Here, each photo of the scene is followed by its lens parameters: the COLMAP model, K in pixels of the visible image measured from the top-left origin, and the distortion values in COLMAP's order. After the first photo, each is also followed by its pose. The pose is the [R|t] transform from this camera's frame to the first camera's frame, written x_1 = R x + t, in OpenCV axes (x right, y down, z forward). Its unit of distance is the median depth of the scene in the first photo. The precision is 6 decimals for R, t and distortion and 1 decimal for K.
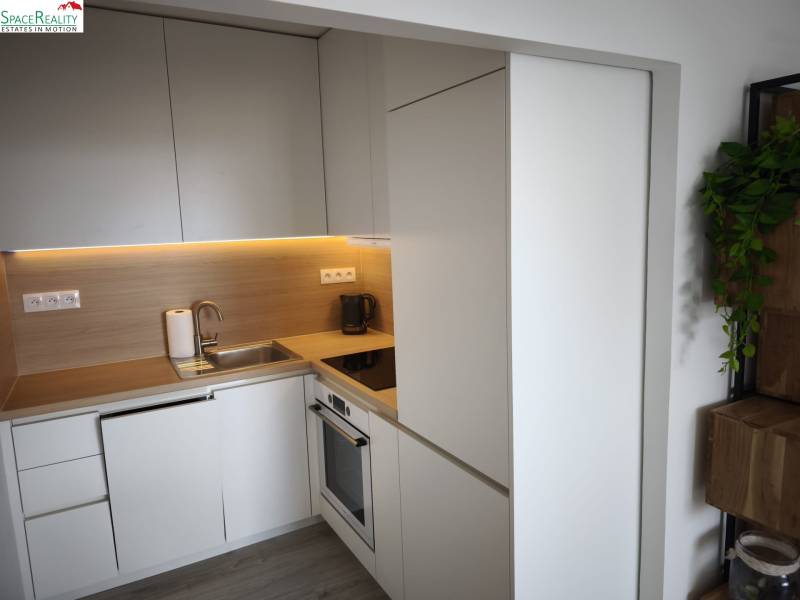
lens RADIAL K [[554.9, 0, 412.2], [0, 554.9, 296.2], [0, 0, 1]] dist [0.031364, -0.038876]
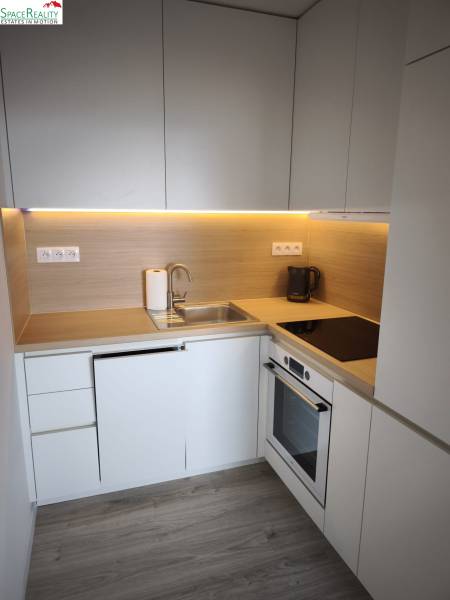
lens RADIAL K [[416.2, 0, 225.0], [0, 416.2, 300.0], [0, 0, 1]] dist [0.031364, -0.038876]
pose [[0.980370, 0.081348, -0.179603, -0.120747], [-0.067971, 0.994521, 0.079425, 0.009395], [0.185079, -0.065658, 0.980528, 0.173422]]
